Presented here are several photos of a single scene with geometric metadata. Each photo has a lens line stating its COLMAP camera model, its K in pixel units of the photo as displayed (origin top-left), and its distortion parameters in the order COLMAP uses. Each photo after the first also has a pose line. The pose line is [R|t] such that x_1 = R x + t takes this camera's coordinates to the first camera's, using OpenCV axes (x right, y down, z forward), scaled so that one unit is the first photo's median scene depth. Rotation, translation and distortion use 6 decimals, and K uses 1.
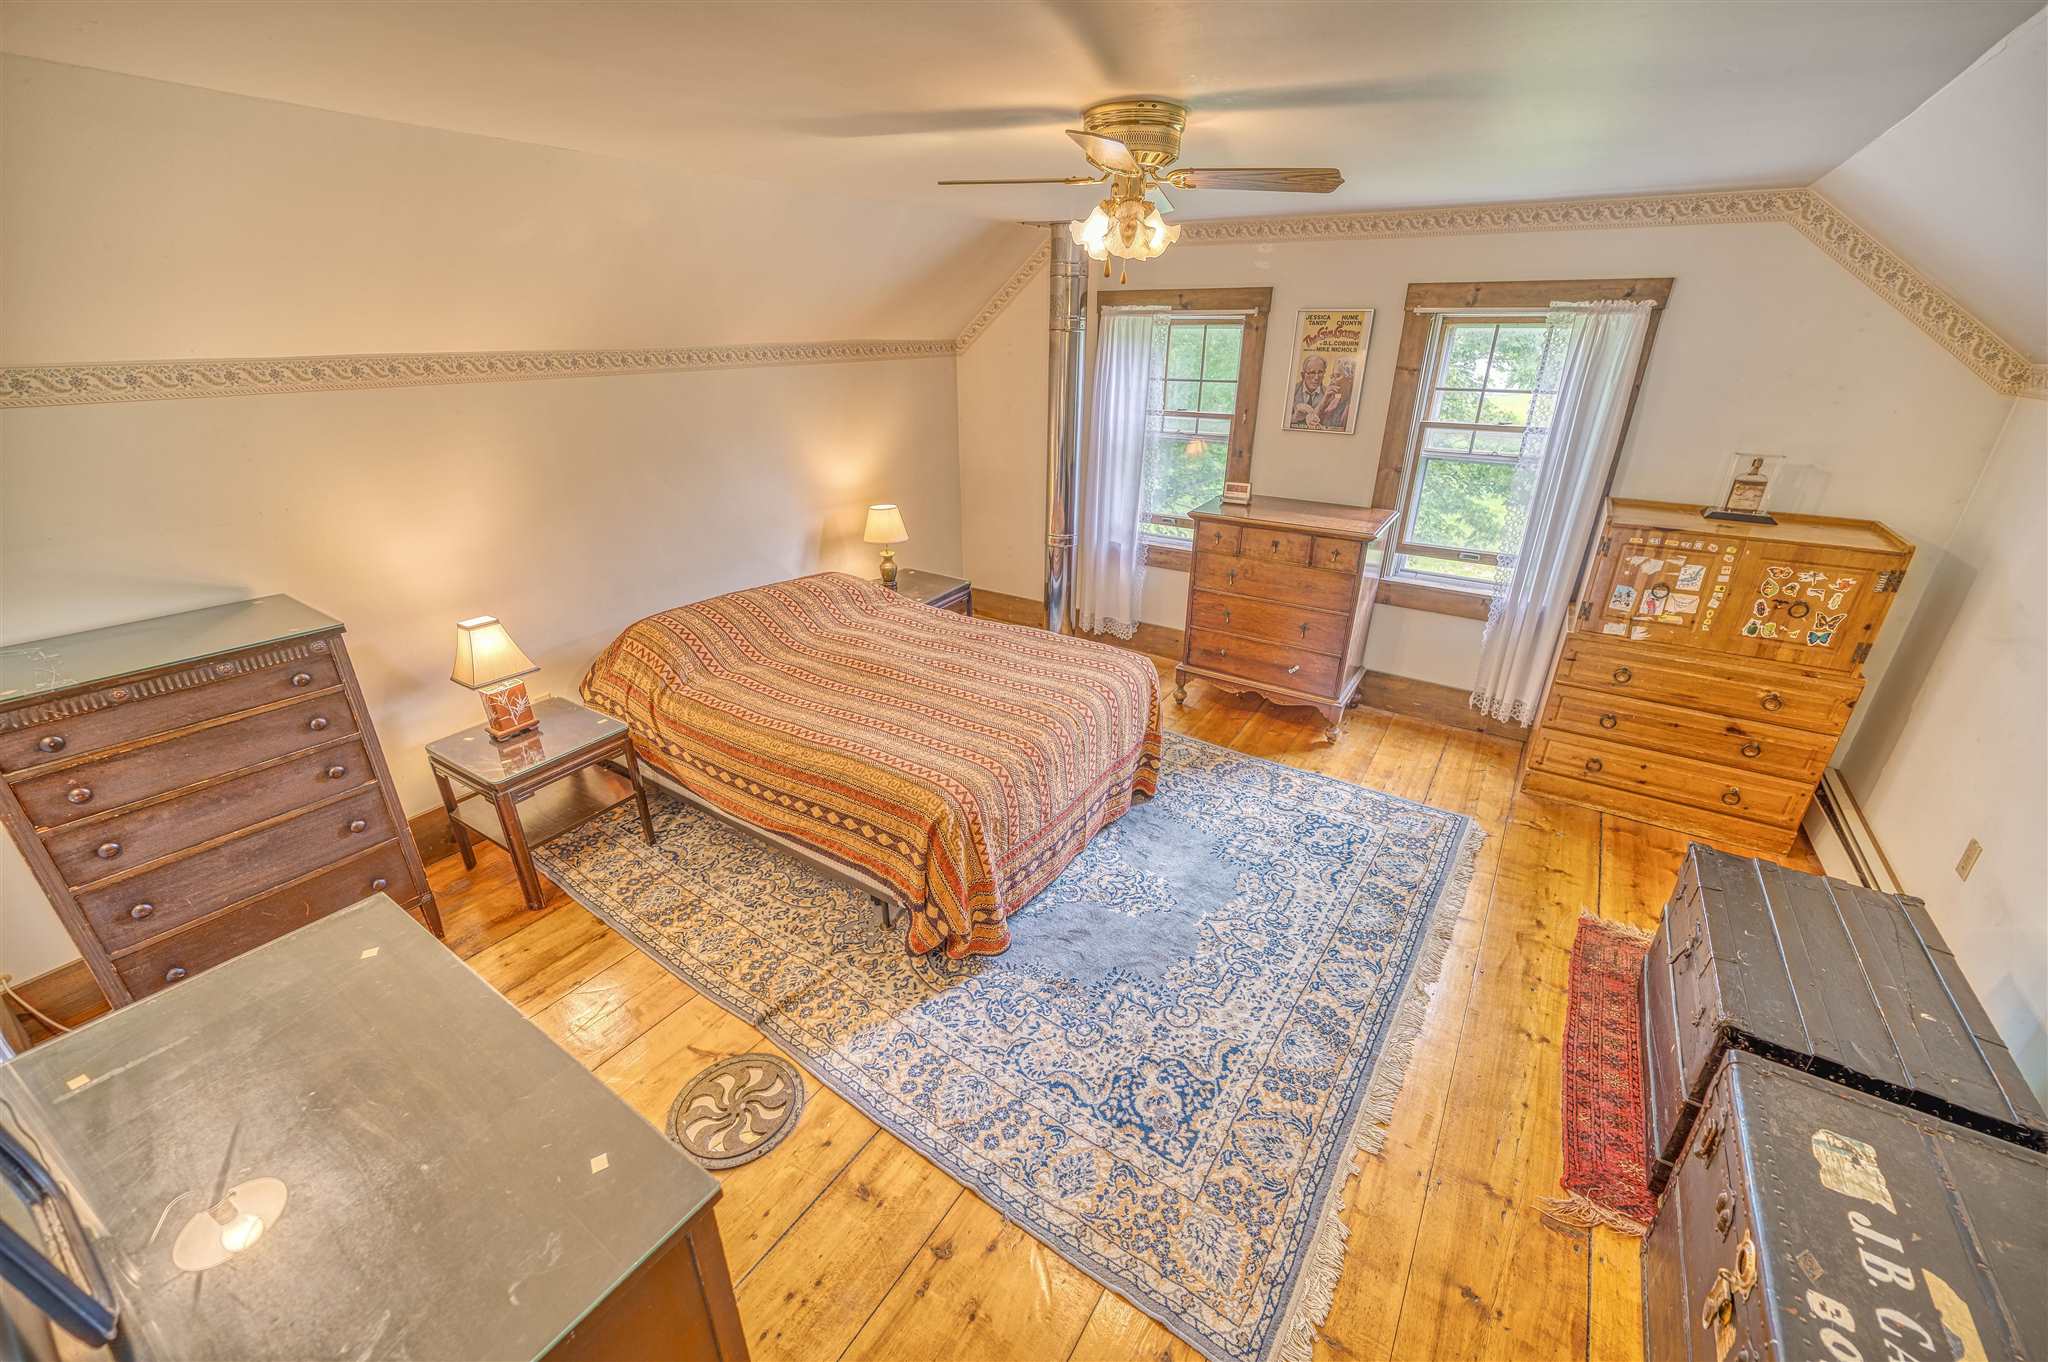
lens RADIAL K [[805.5, 0, 1021.7], [0, 805.5, 685.1], [0, 0, 1]] dist [-0.001872, 0.000223]
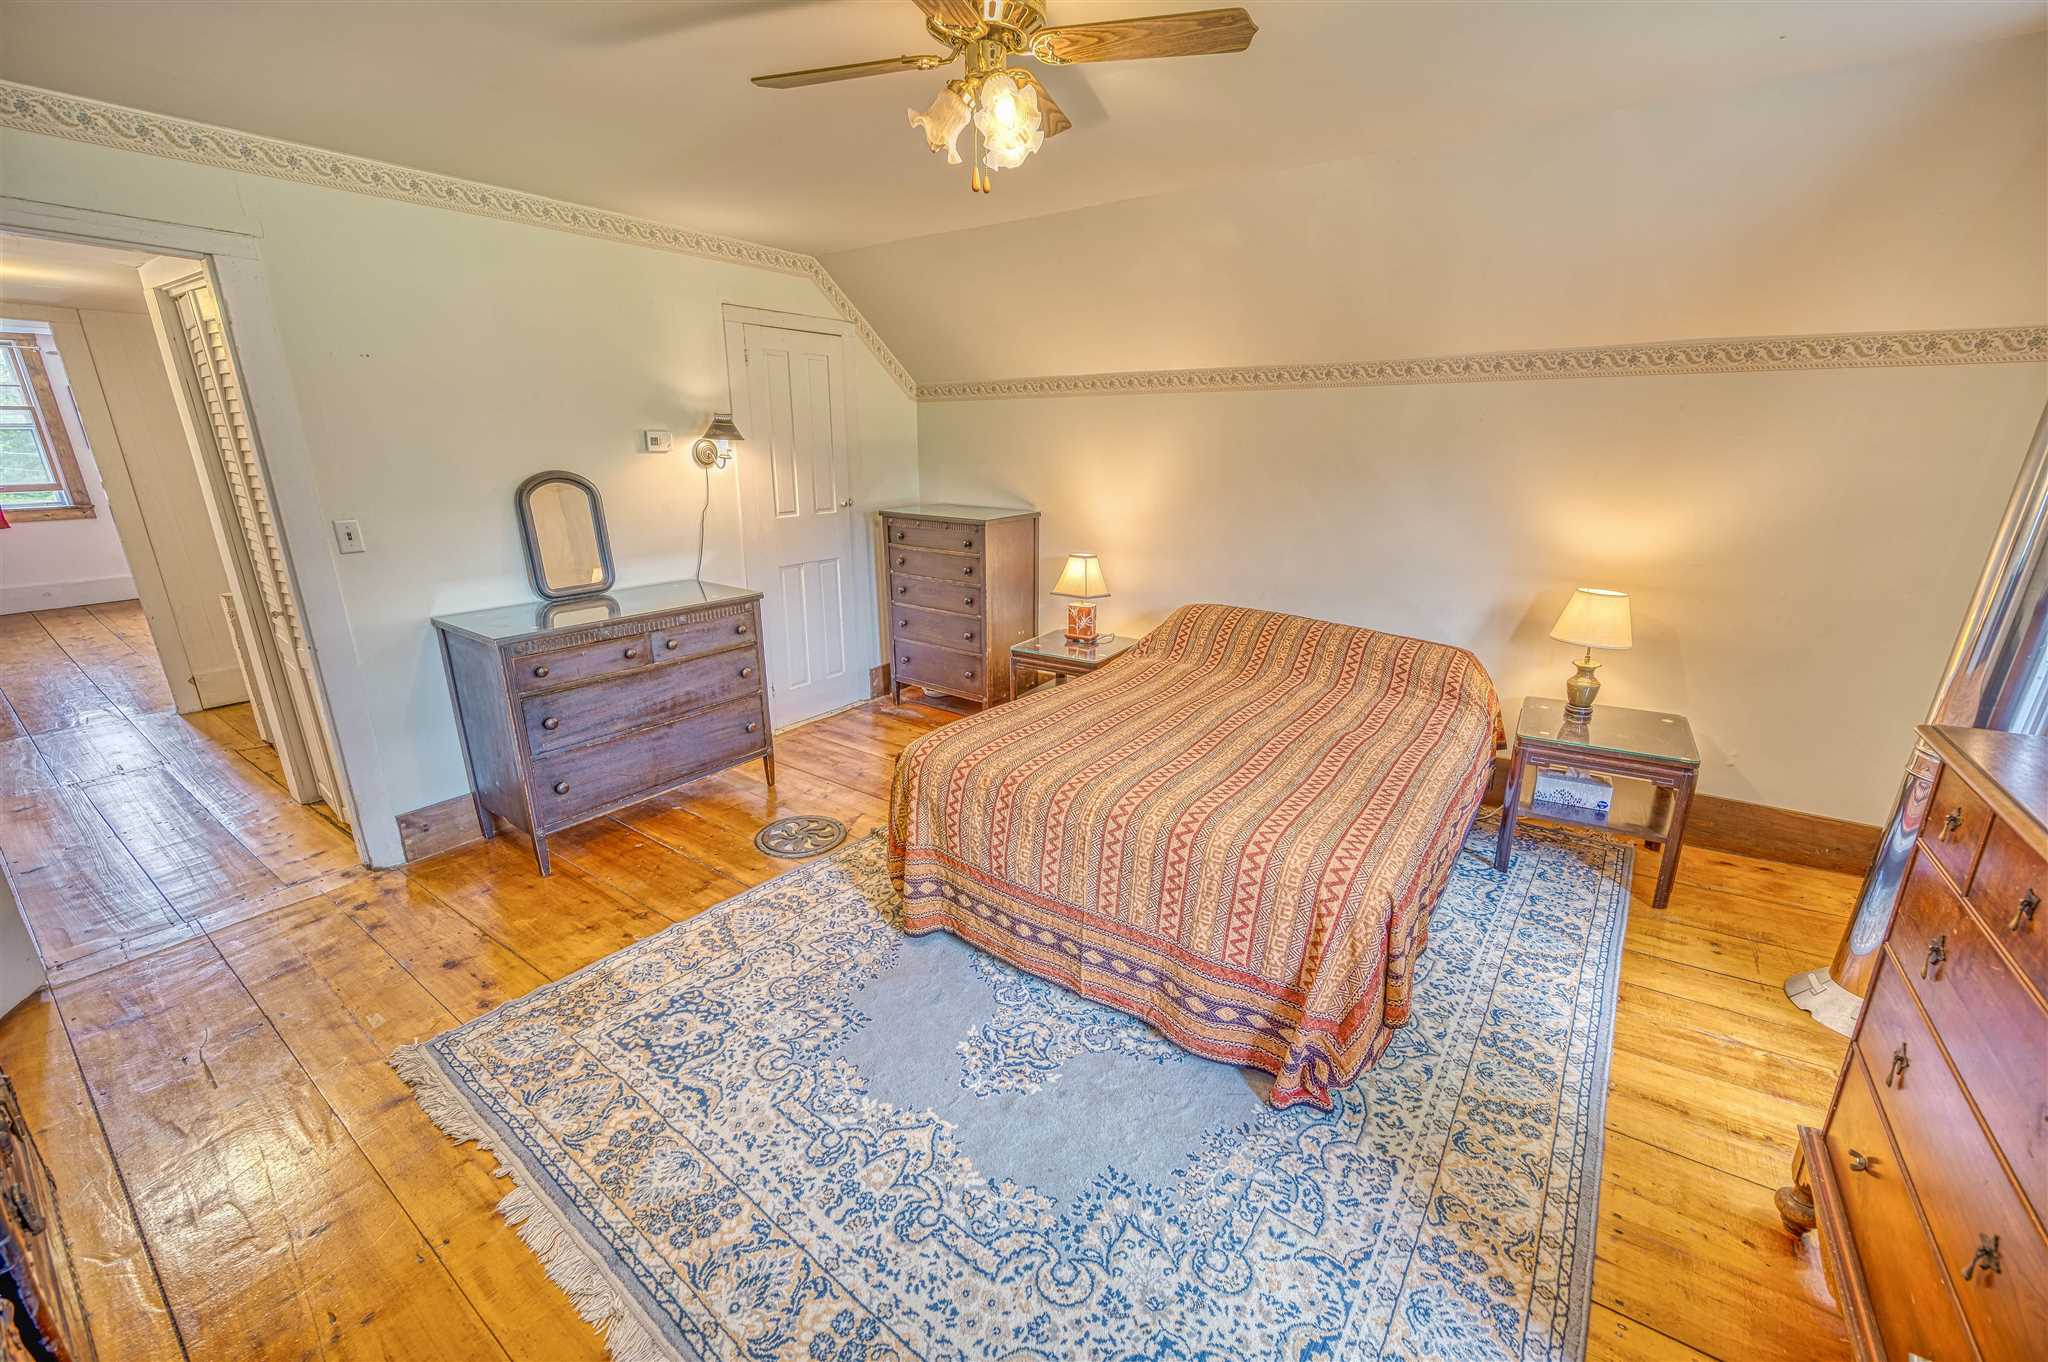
lens RADIAL K [[805.5, 0, 1021.7], [0, 805.5, 685.1], [0, 0, 1]] dist [-0.001872, 0.000223]
pose [[-0.030518, 0.301894, -0.952853, 0.741544], [-0.403336, 0.868518, 0.288092, -0.241387], [0.914543, 0.393112, 0.095259, 0.844843]]
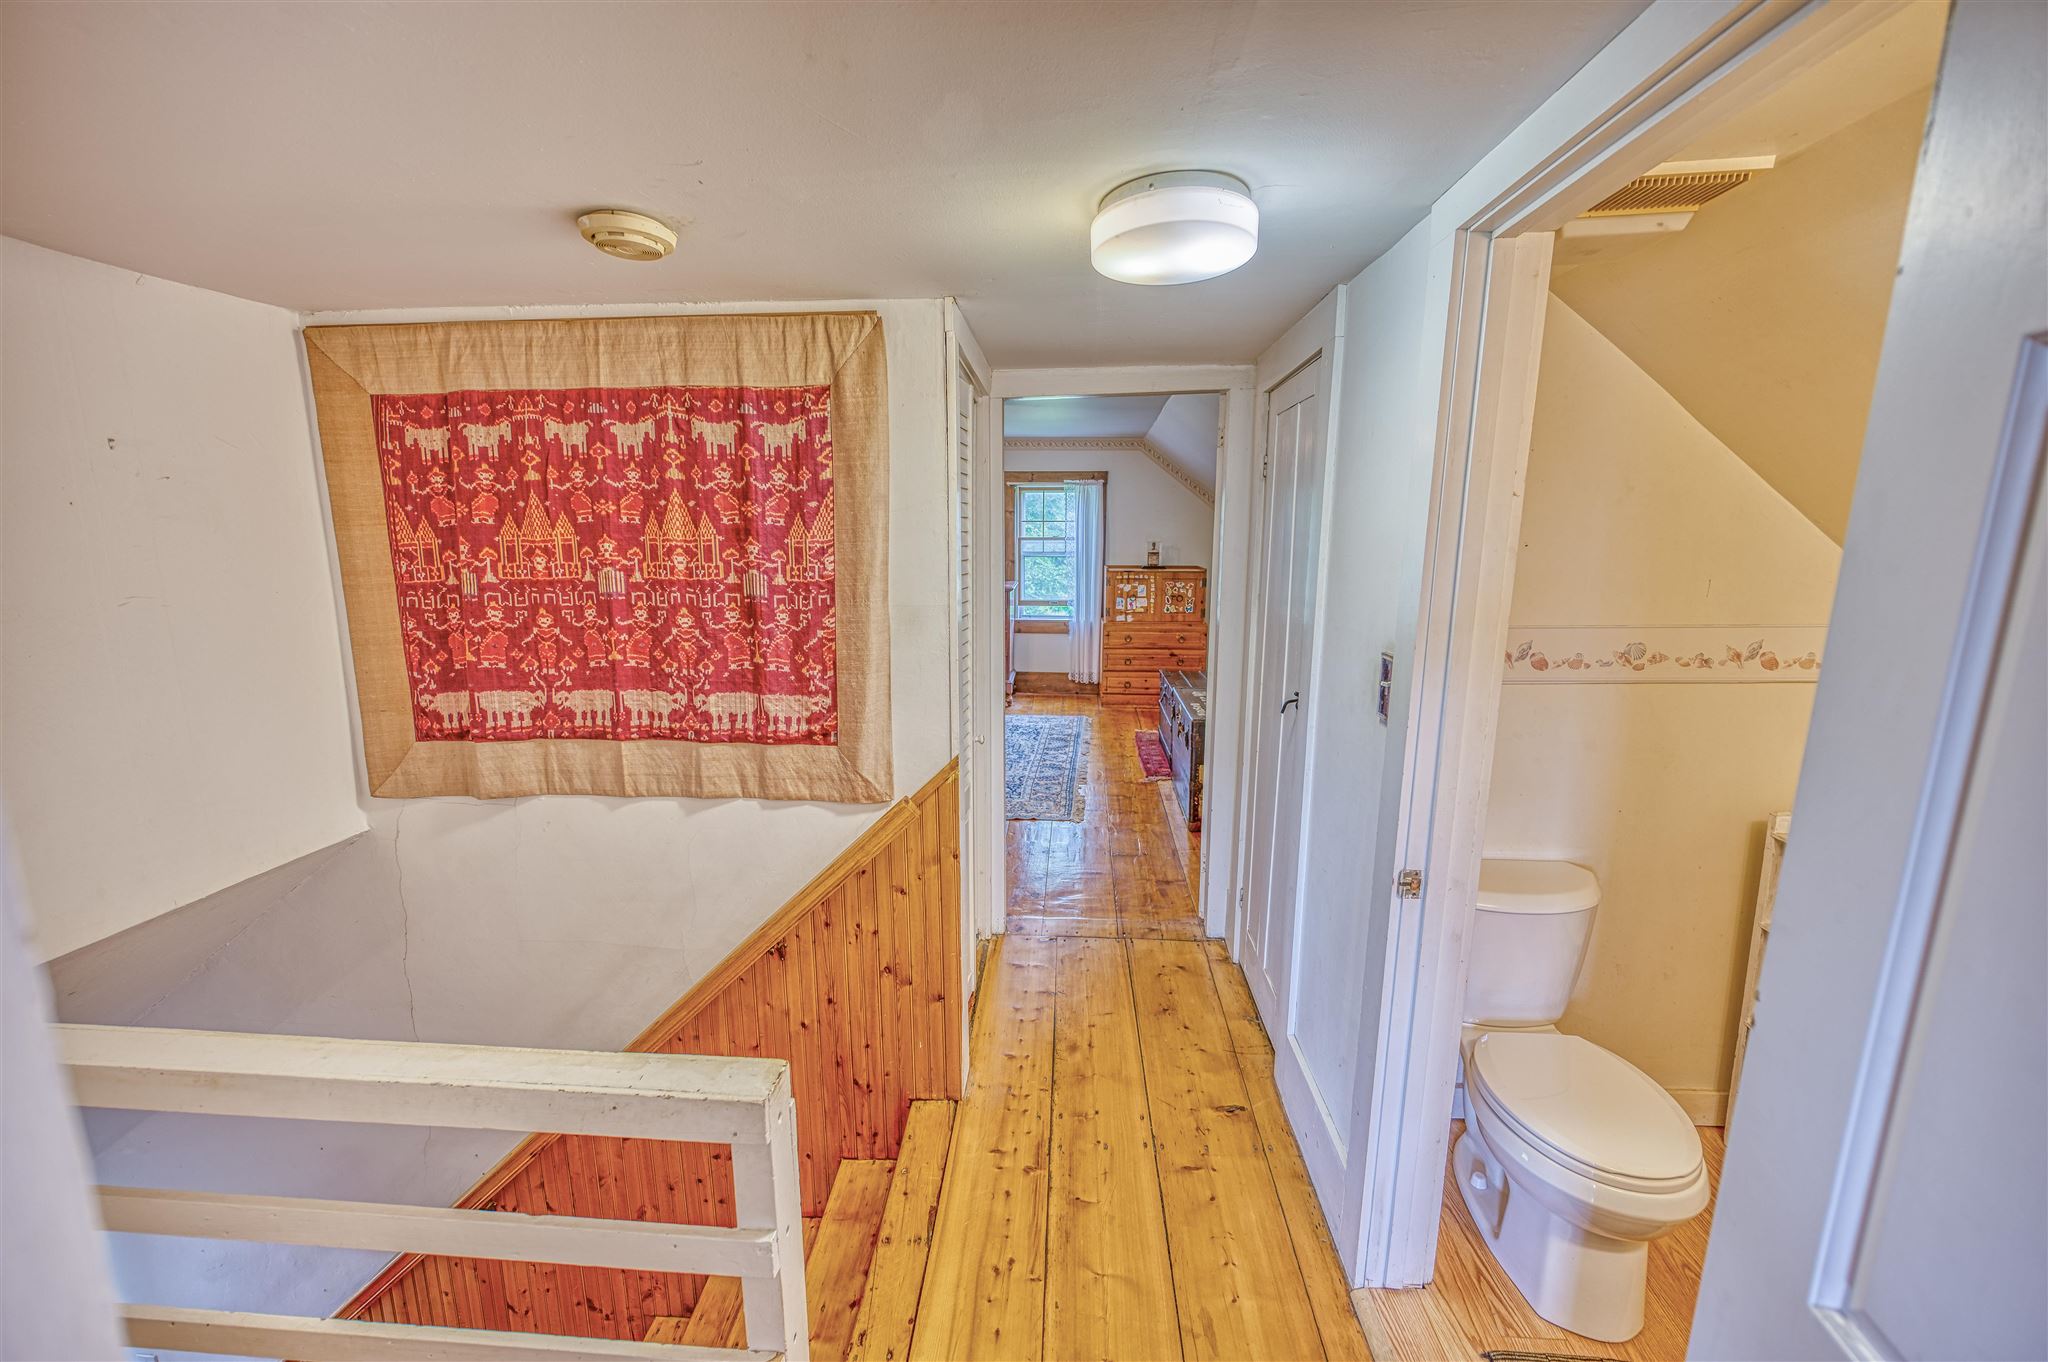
lens RADIAL K [[811.5, 0, 1023.6], [0, 811.5, 676.2], [0, 0, 1]] dist [0.023263, -0.011956]
pose [[0.868541, -0.094456, 0.486534, -0.656610], [0.201192, 0.964343, -0.171941, 0.460928], [-0.452945, 0.247225, 0.856575, -0.828387]]
